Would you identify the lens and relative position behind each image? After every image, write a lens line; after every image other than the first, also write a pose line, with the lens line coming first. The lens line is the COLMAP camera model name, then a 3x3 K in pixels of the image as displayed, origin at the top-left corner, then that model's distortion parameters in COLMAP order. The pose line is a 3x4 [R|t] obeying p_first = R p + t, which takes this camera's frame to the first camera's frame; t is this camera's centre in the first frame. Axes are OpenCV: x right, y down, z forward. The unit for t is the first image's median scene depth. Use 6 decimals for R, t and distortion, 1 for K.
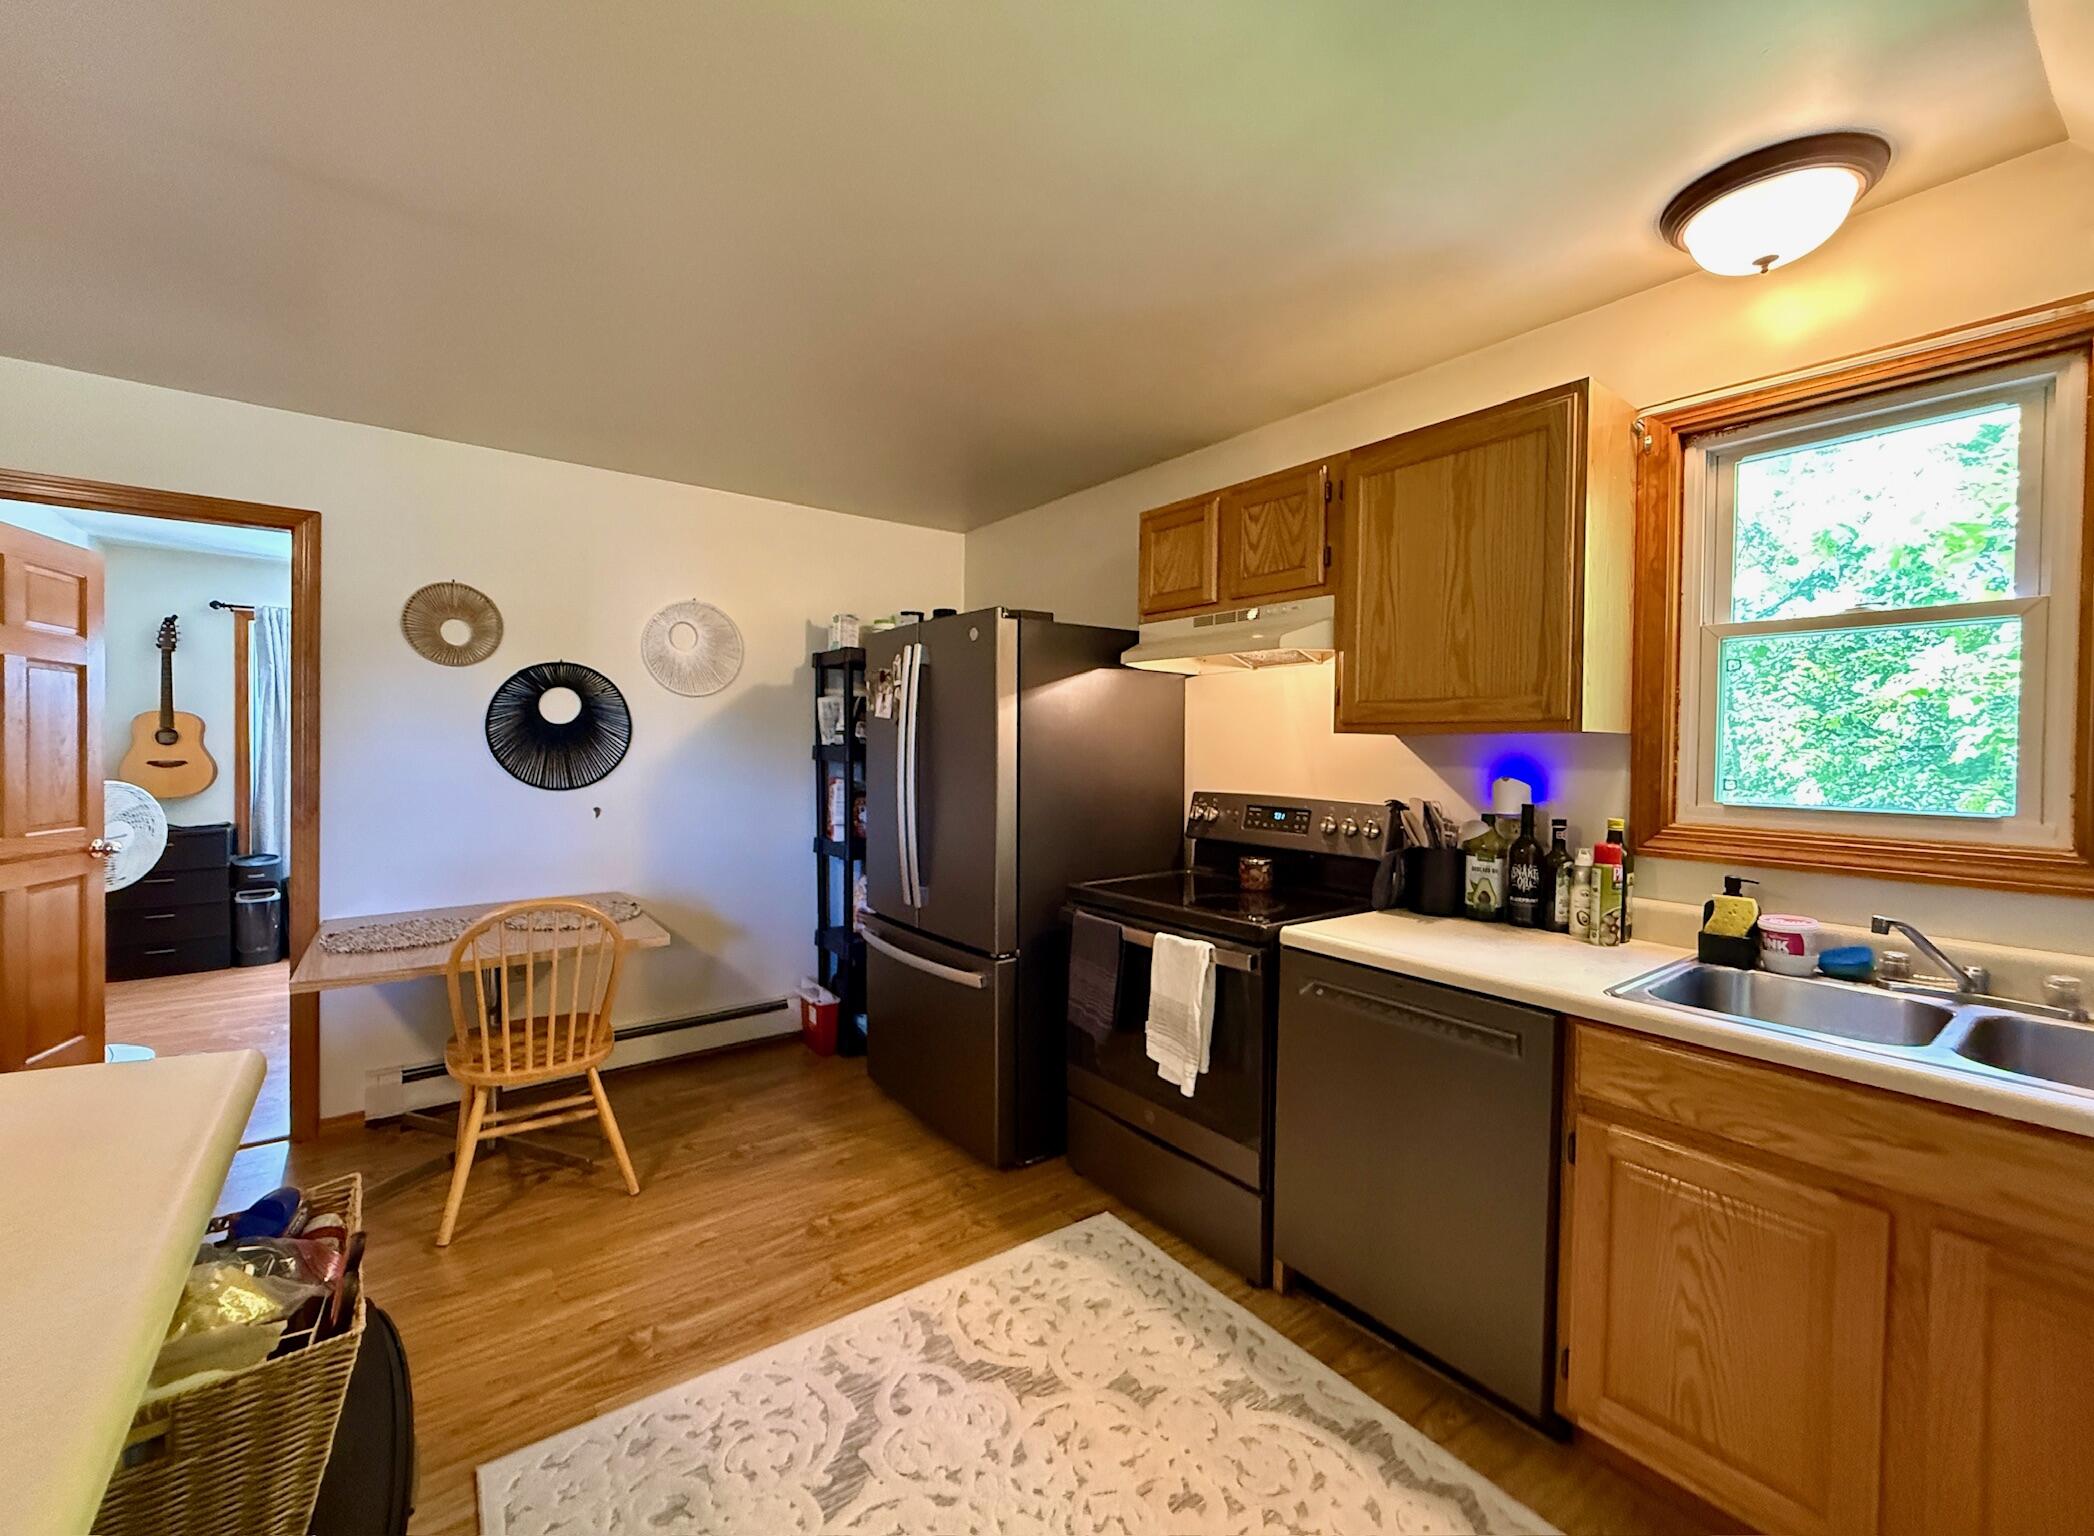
lens RADIAL K [[843.2, 0, 1013.2], [0, 843.2, 750.1], [0, 0, 1]] dist [0.001046, -0.000579]
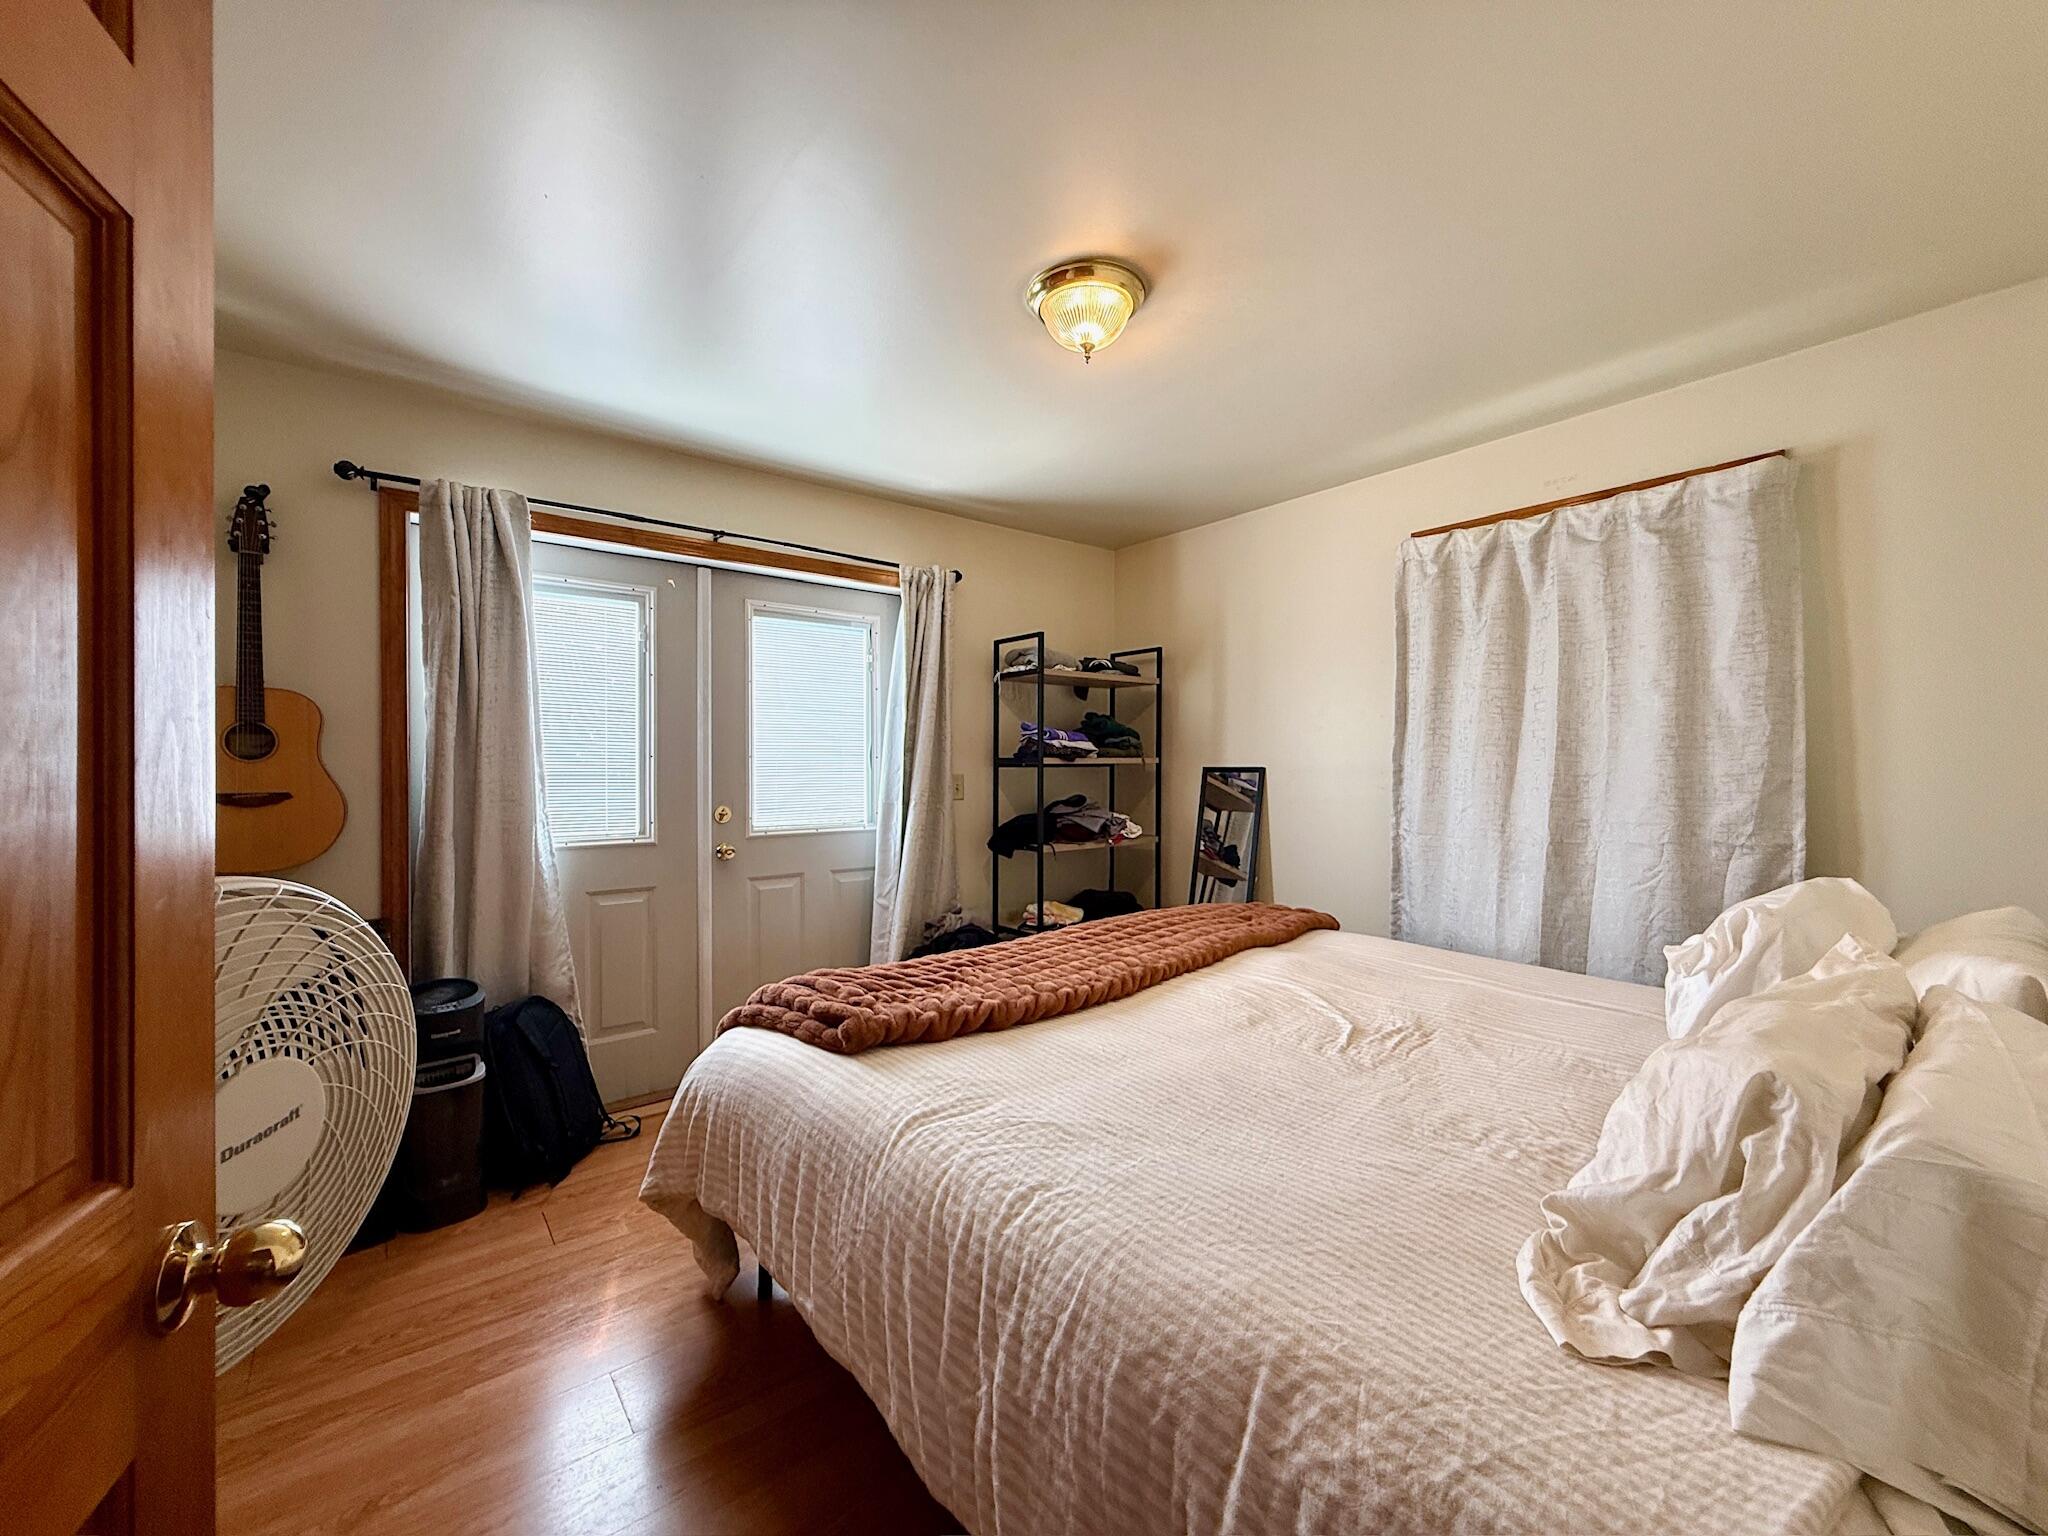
lens RADIAL K [[824.7, 0, 1023.3], [0, 824.7, 776.5], [0, 0, 1]] dist [0.001046, -0.000579]
pose [[0.999385, -0.016228, 0.031085, -0.574774], [0.016519, 0.999822, -0.009144, 0.014353], [-0.030932, 0.009652, 0.999475, 0.516349]]
